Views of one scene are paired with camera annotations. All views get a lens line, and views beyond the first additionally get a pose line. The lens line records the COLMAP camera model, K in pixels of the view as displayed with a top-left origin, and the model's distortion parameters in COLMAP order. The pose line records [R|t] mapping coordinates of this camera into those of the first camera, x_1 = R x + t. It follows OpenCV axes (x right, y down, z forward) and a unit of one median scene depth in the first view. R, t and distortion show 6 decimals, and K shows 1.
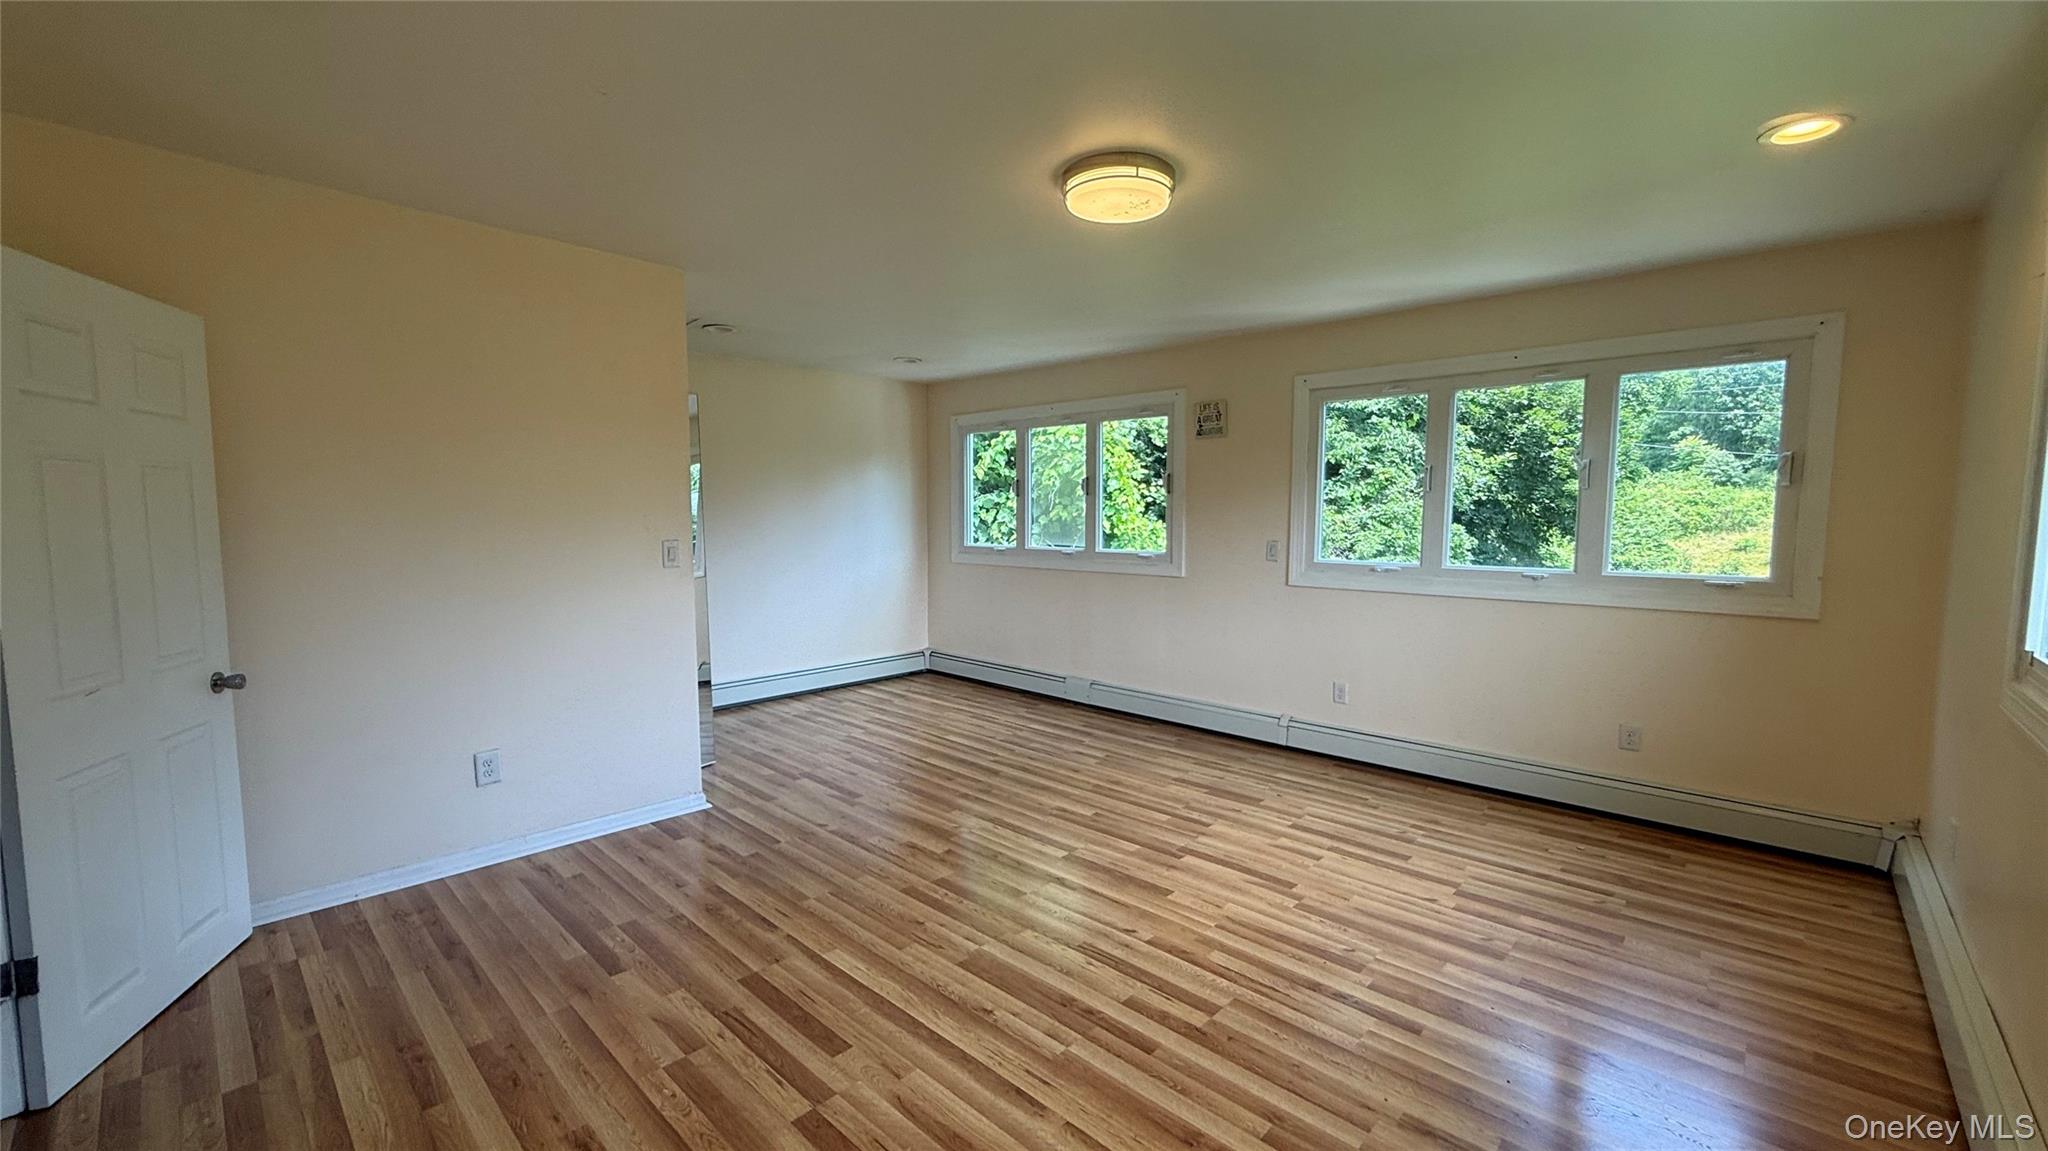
lens RADIAL K [[814.6, 0, 1015.4], [0, 814.6, 580.3], [0, 0, 1]] dist [-0.003988, 0.001525]
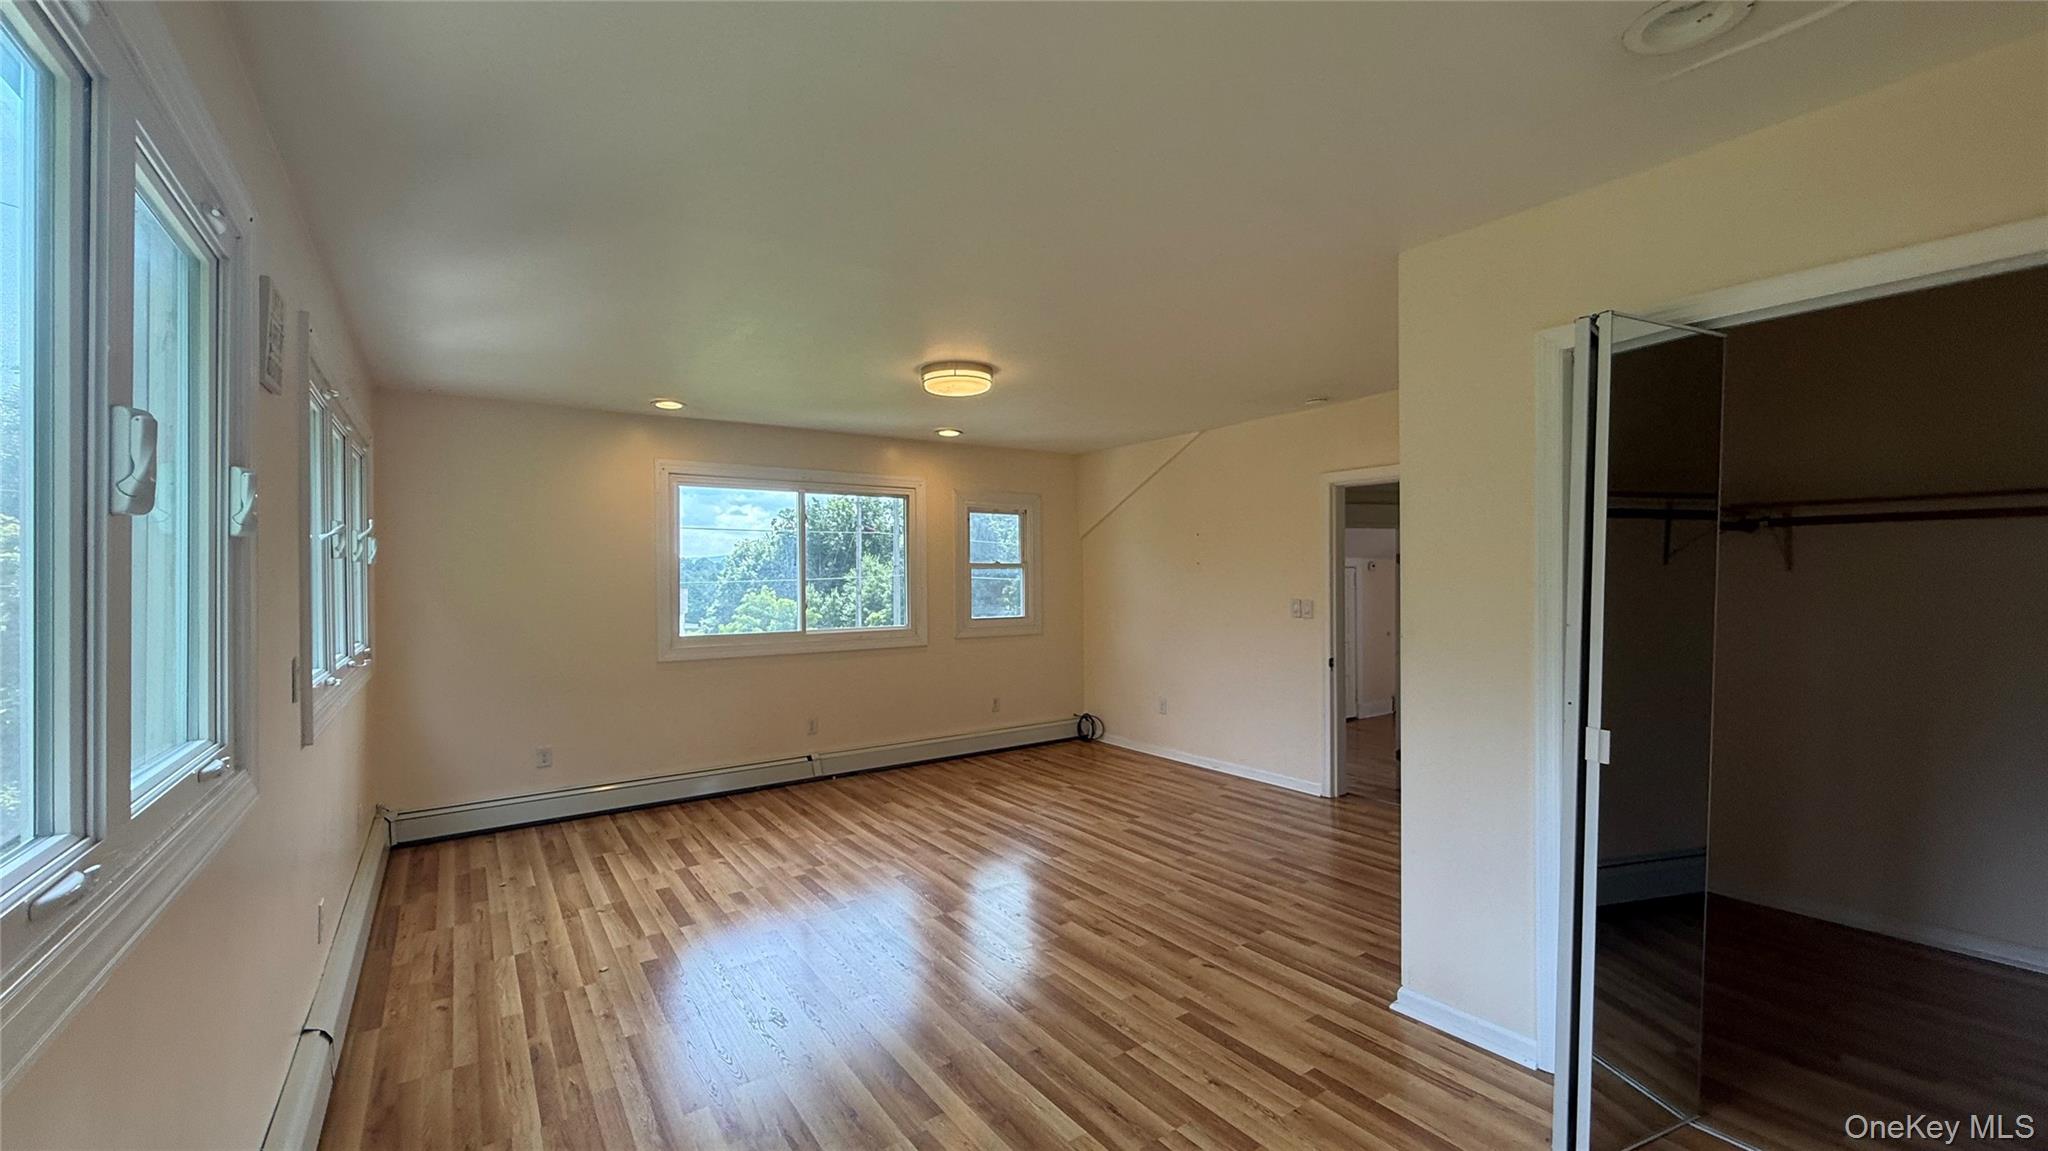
lens RADIAL K [[814.6, 0, 1018.4], [0, 814.6, 576.1], [0, 0, 1]] dist [-0.003988, 0.001525]
pose [[-0.979241, 0.004394, 0.202654, -0.262733], [0.021759, 0.996267, 0.083538, -0.197746], [-0.201530, 0.086213, -0.975681, 2.190307]]
